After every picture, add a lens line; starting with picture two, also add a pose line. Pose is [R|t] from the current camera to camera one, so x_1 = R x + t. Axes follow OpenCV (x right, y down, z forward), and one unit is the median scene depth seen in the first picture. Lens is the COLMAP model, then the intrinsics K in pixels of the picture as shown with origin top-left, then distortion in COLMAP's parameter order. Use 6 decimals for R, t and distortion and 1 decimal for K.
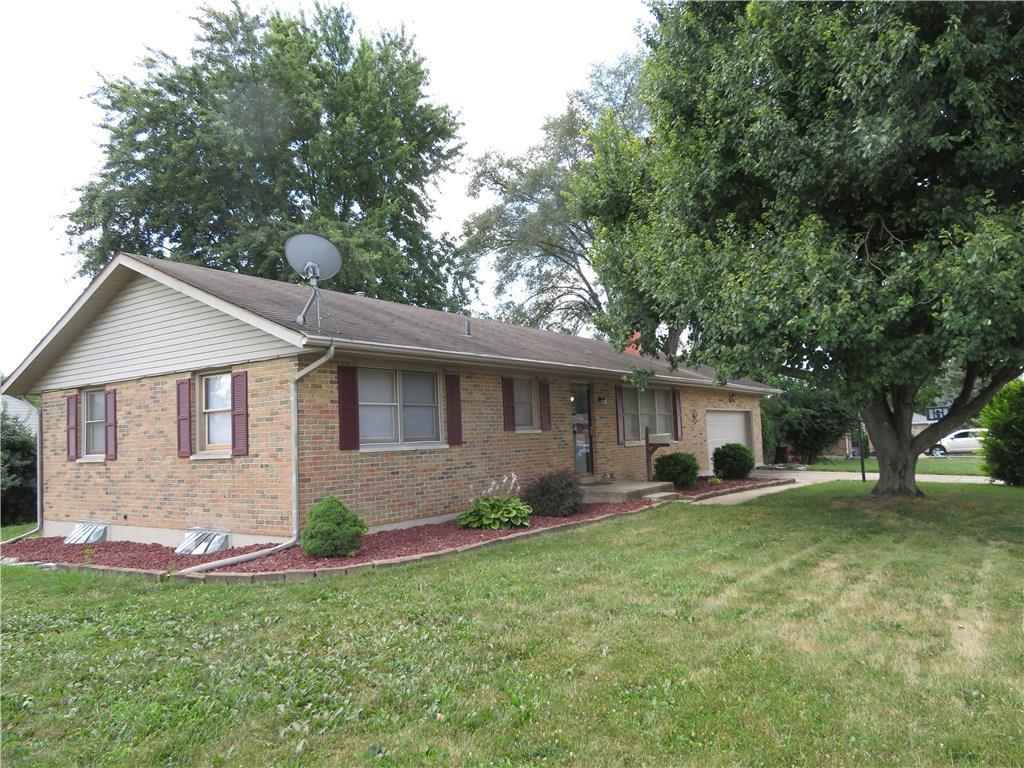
lens RADIAL K [[751.1, 0, 512.0], [0, 751.1, 384.0], [0, 0, 1]] dist [-0.002462, -0.000160]
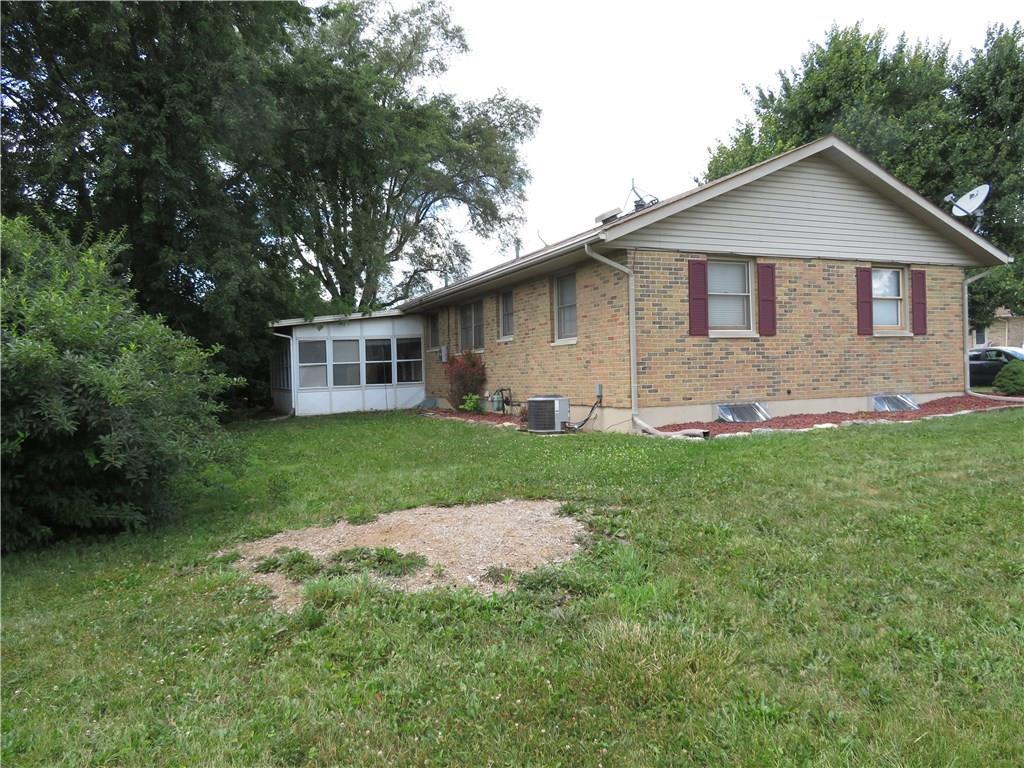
lens RADIAL K [[751.1, 0, 512.0], [0, 751.1, 384.0], [0, 0, 1]] dist [-0.002462, -0.000160]
pose [[0.507461, 0.008514, 0.861632, -1.662406], [-0.057994, 0.998021, 0.024294, 0.171655], [-0.859721, -0.062298, 0.506951, 0.846029]]
